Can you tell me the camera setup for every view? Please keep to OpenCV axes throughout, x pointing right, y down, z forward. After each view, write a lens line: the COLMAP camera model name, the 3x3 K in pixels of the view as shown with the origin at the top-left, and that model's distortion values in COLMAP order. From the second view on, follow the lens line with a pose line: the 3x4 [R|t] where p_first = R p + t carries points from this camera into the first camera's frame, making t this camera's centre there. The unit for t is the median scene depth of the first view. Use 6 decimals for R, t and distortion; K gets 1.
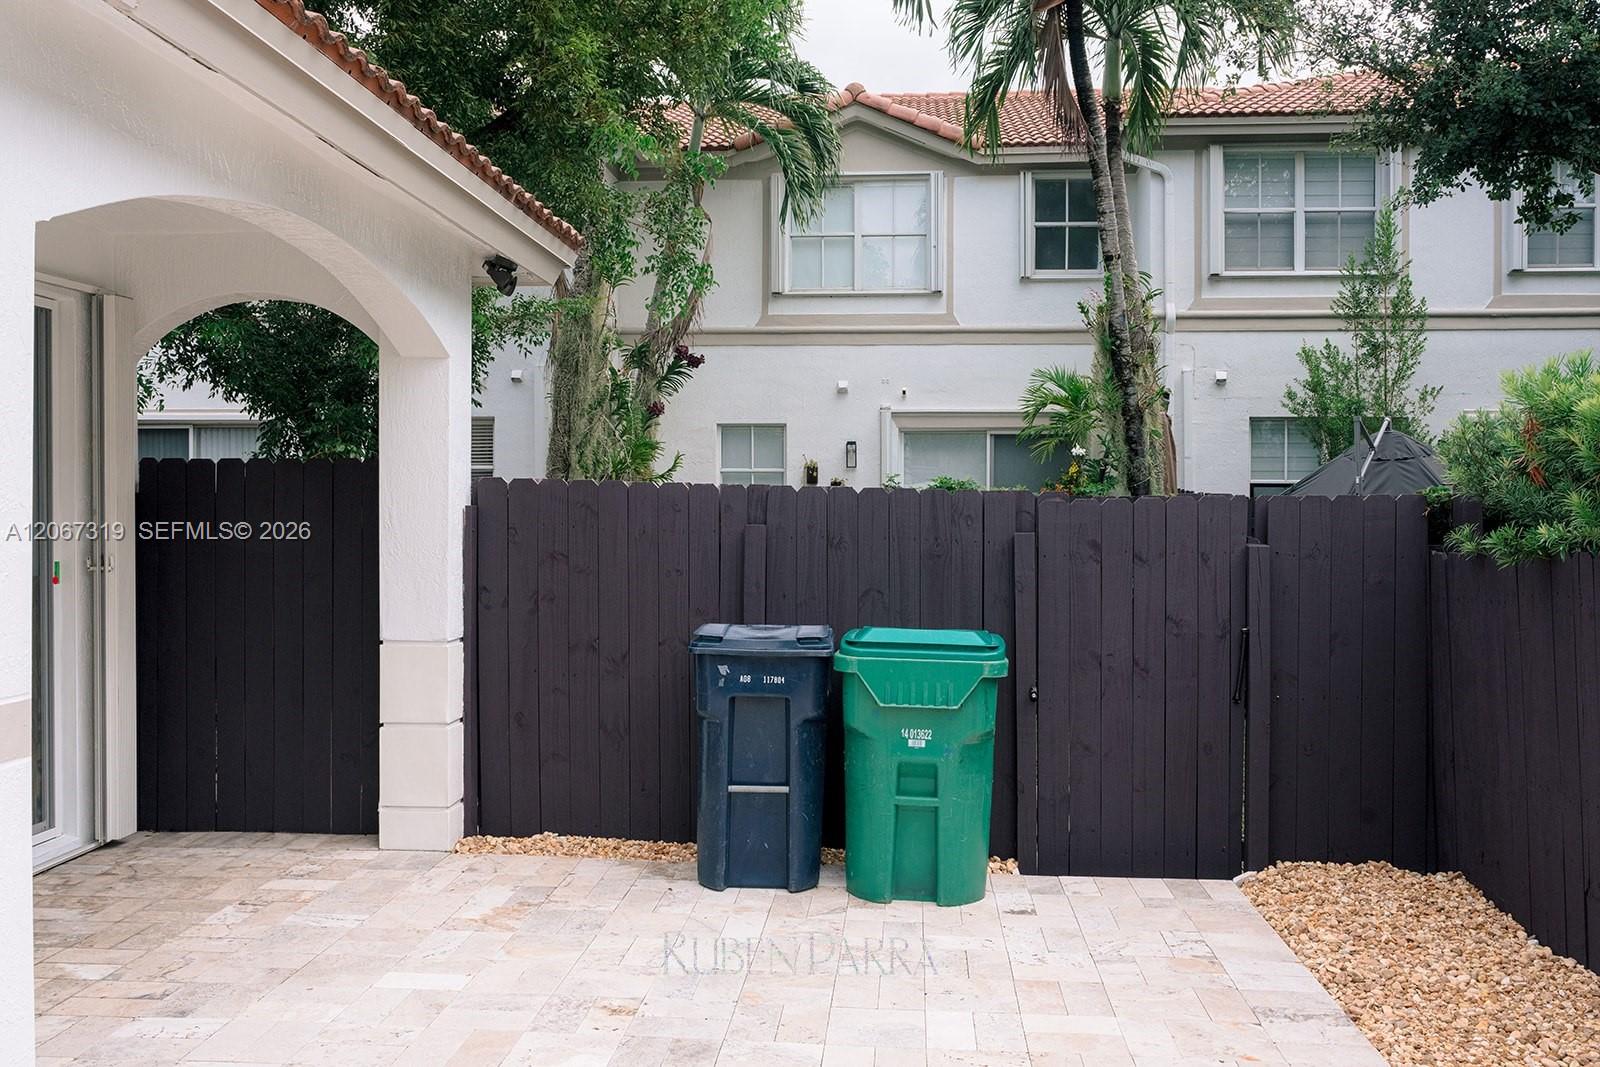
lens RADIAL K [[1314.0, 0, 800.0], [0, 1314.0, 533.5], [0, 0, 1]] dist [-0.002262, -0.006661]
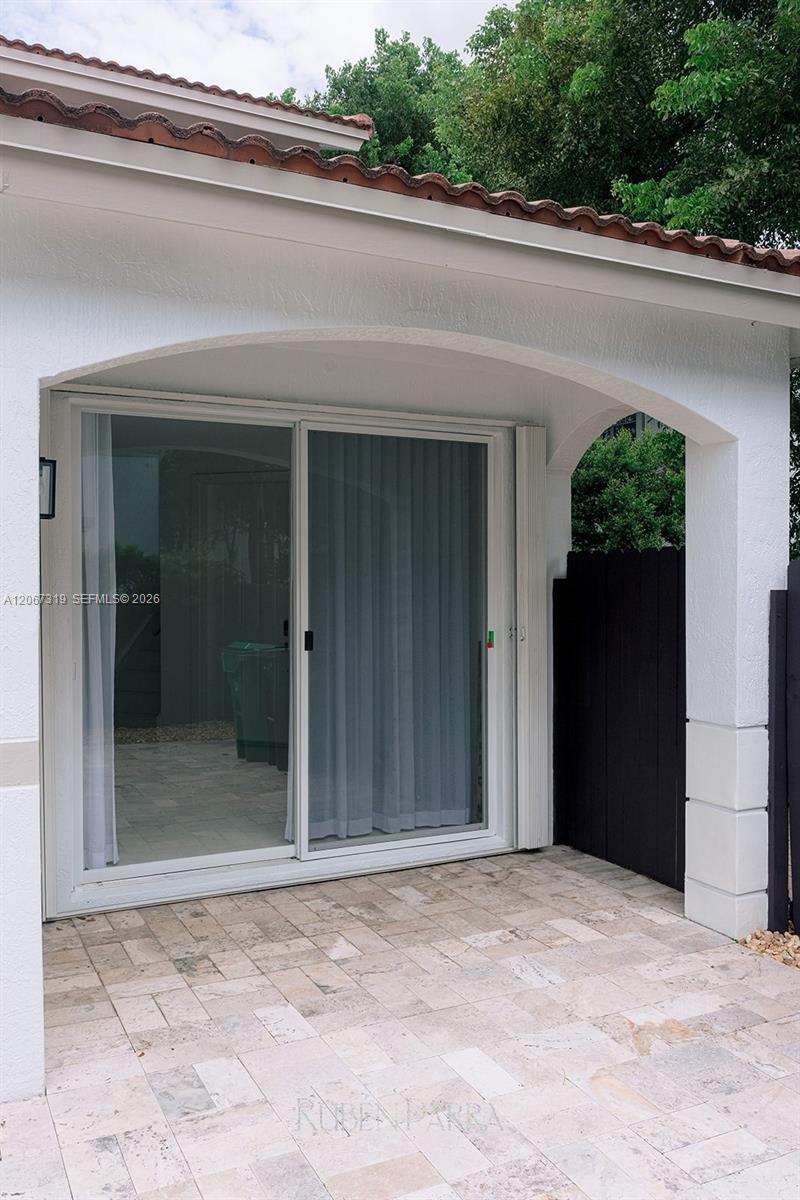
lens RADIAL K [[947.4, 0, 400.0], [0, 947.4, 600.0], [0, 0, 1]] dist [-0.002383, -0.003464]
pose [[0.515077, 0.011992, -0.857060, 0.236723], [-0.015245, 0.999872, 0.004828, -0.015022], [0.857008, 0.010579, 0.515194, 0.466501]]
